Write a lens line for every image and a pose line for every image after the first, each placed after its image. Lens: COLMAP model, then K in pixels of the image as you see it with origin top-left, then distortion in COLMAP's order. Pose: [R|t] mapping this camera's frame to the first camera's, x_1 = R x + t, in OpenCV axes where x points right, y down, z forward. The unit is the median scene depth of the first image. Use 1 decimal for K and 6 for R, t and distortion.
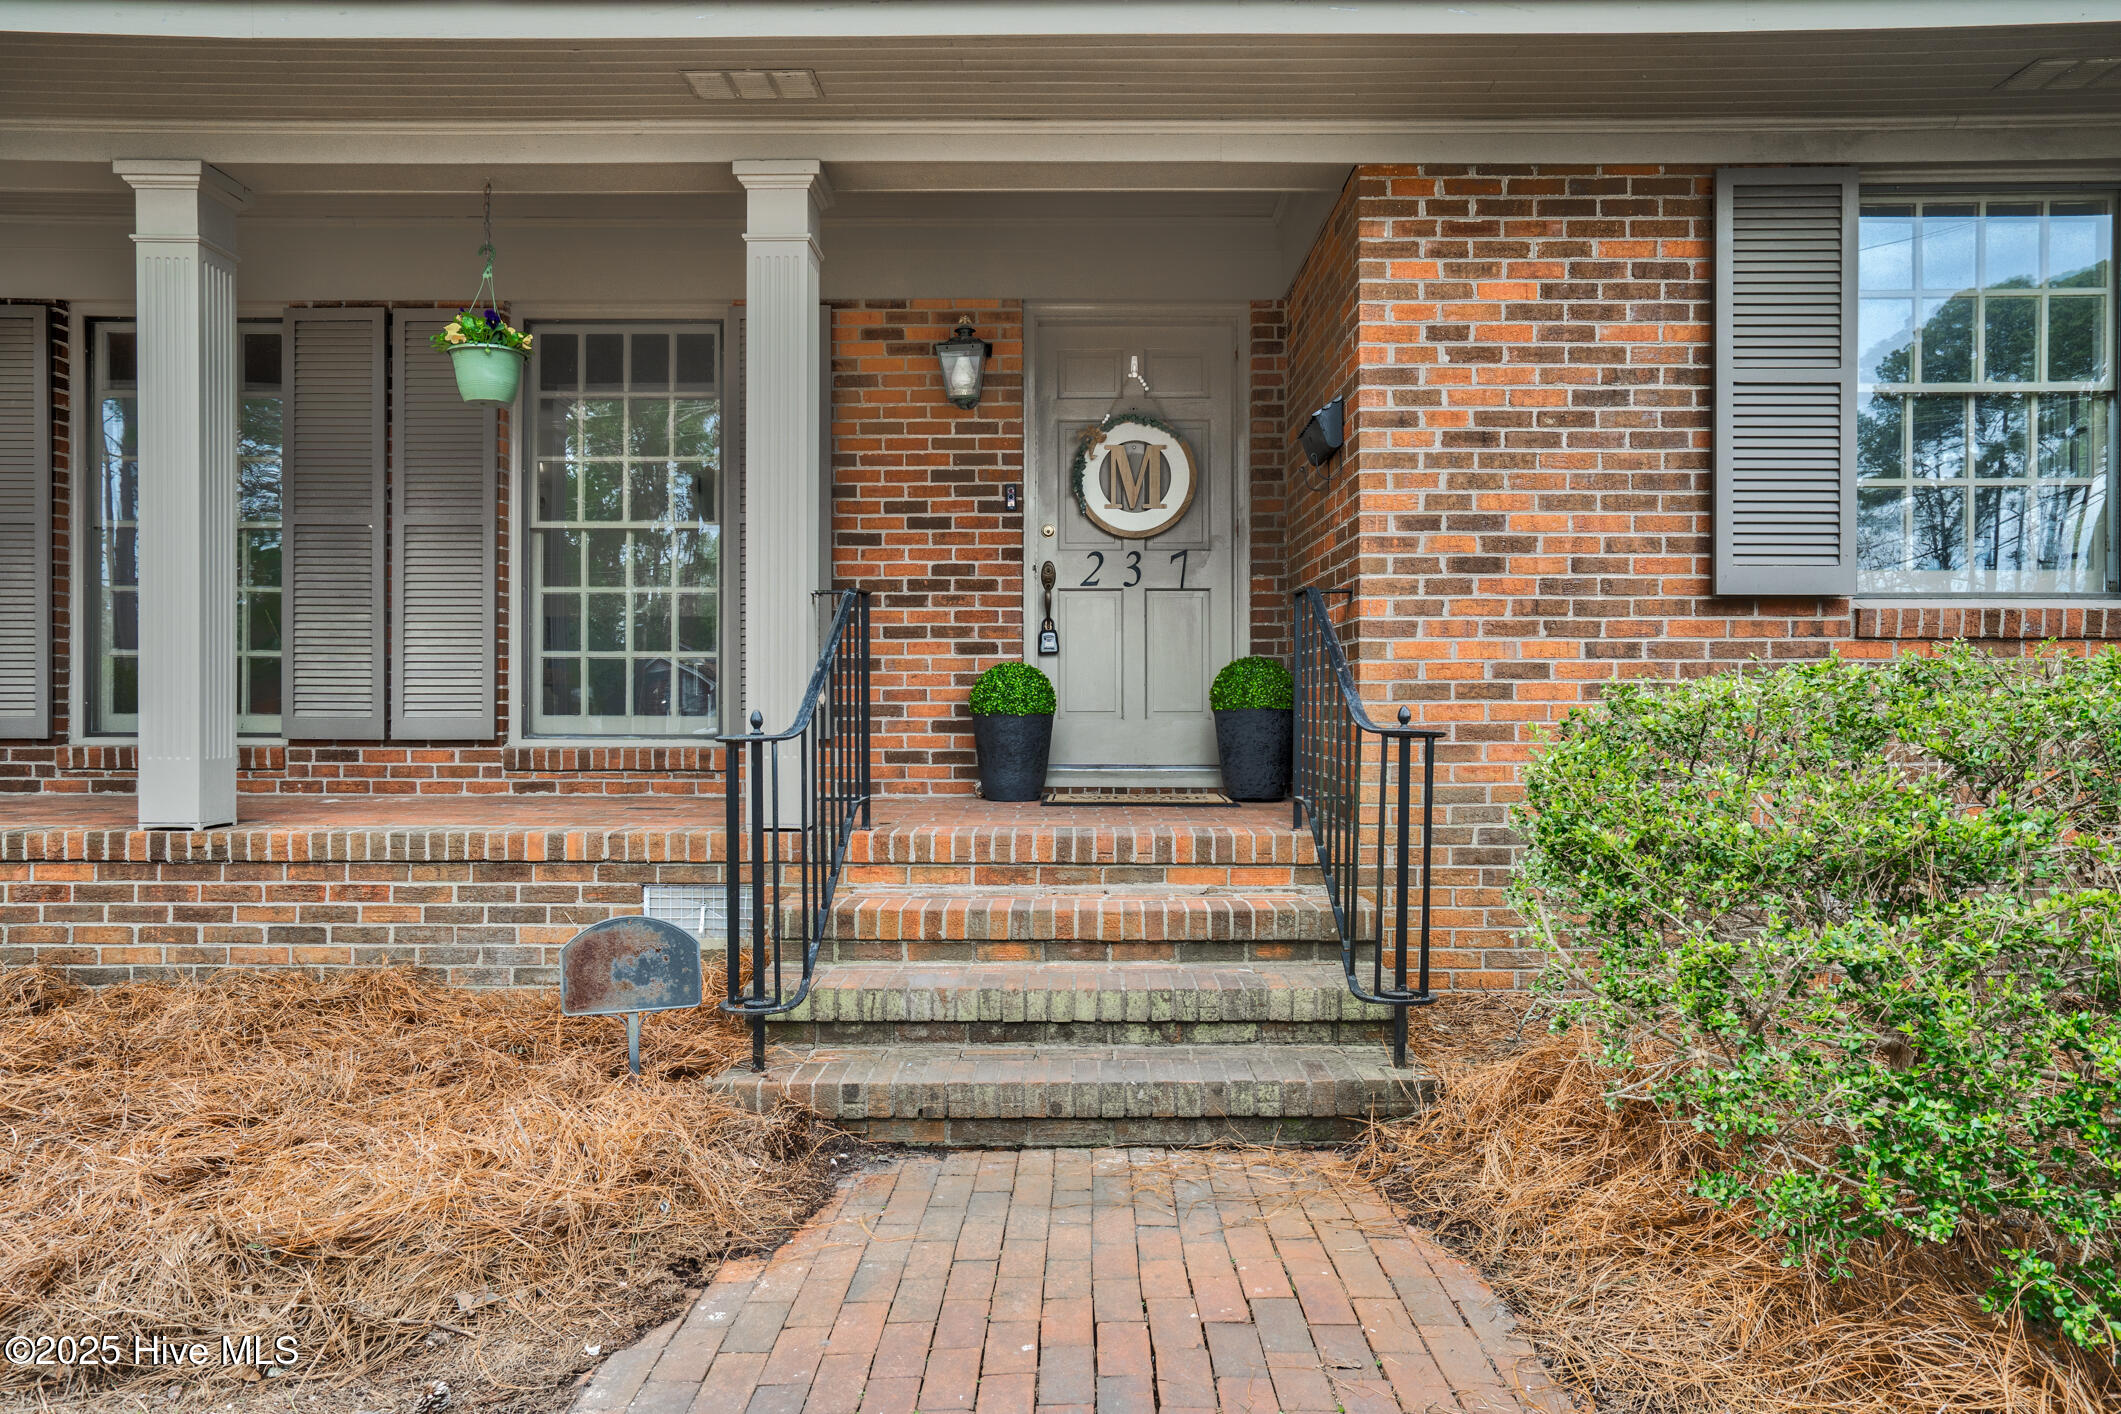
lens RADIAL K [[1404.4, 0, 1060.7], [0, 1404.4, 700.2], [0, 0, 1]] dist [-0.005242, -0.000435]
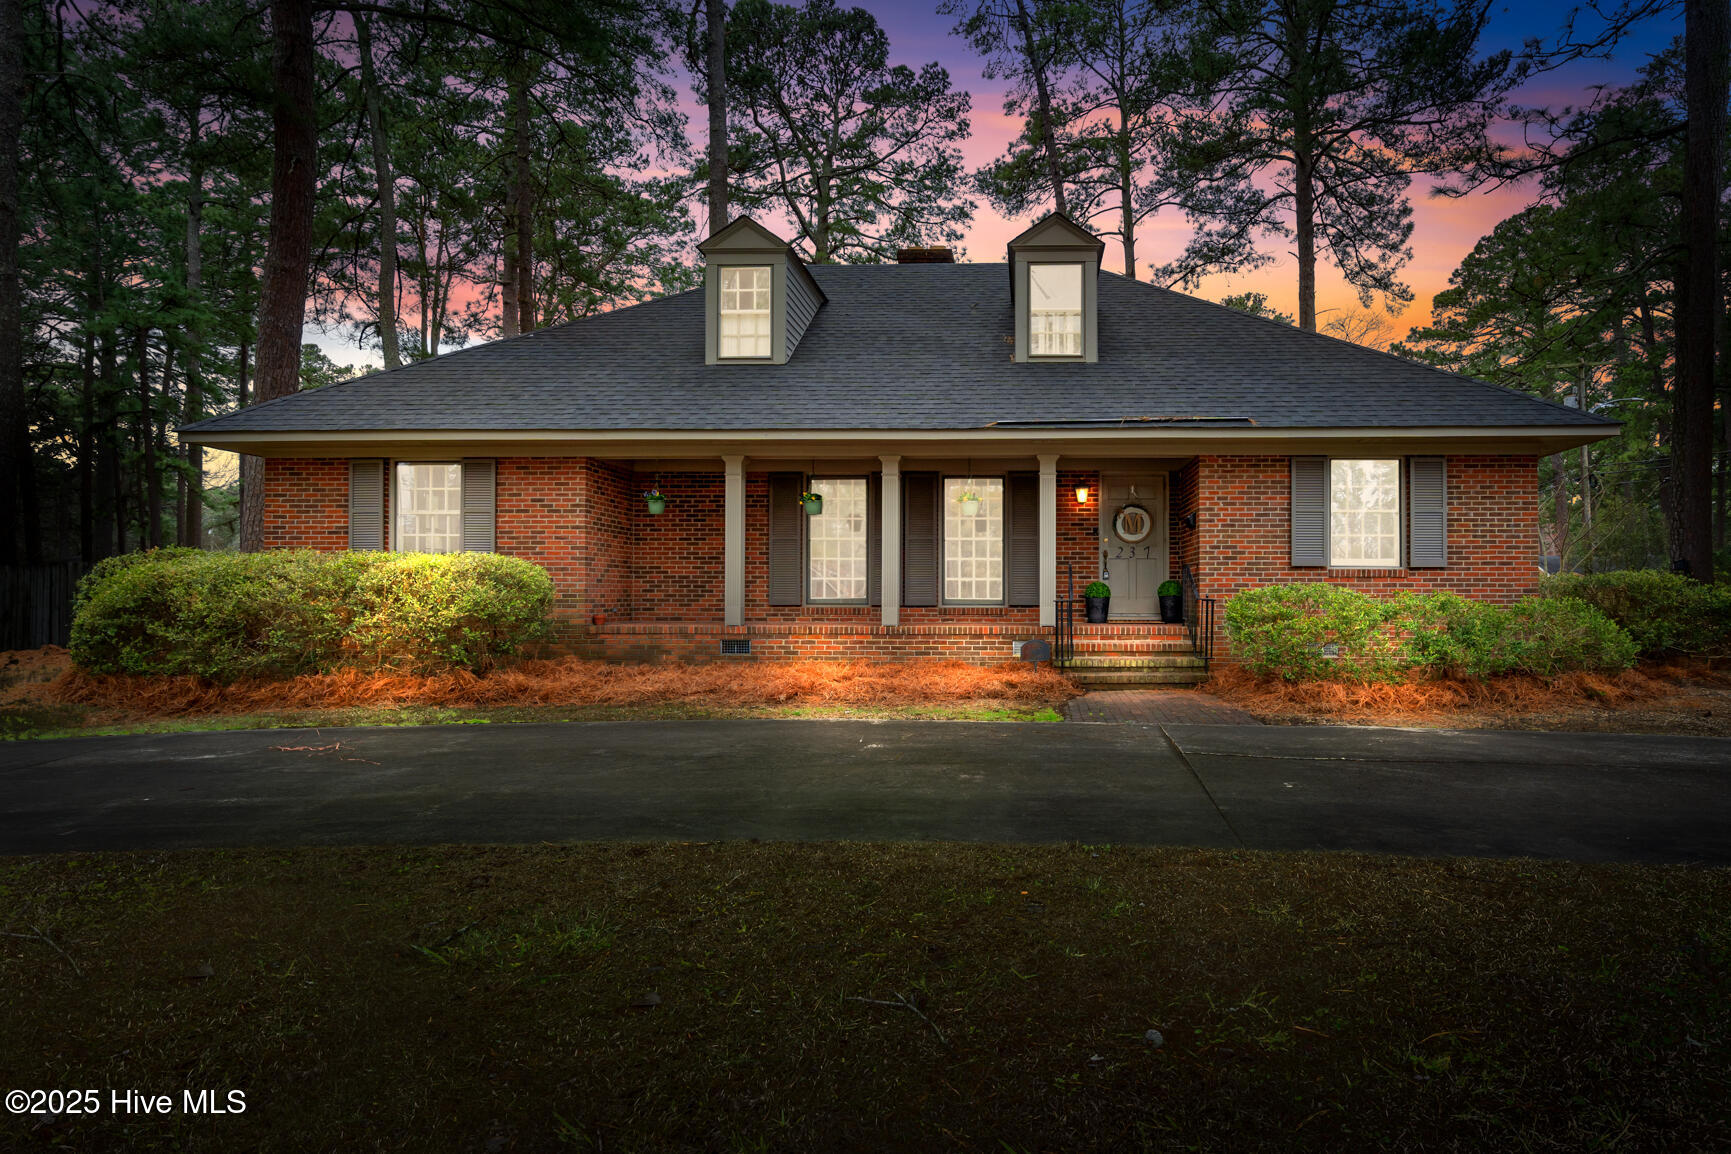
lens RADIAL K [[1430.7, 0, 866.6], [0, 1430.7, 587.2], [0, 0, 1]] dist [0.002616, 0.000513]
pose [[0.998277, -0.000159, -0.058669, -0.469524], [-0.000305, 0.999969, -0.007895, 0.015481], [0.058669, 0.007899, 0.998246, -2.977286]]
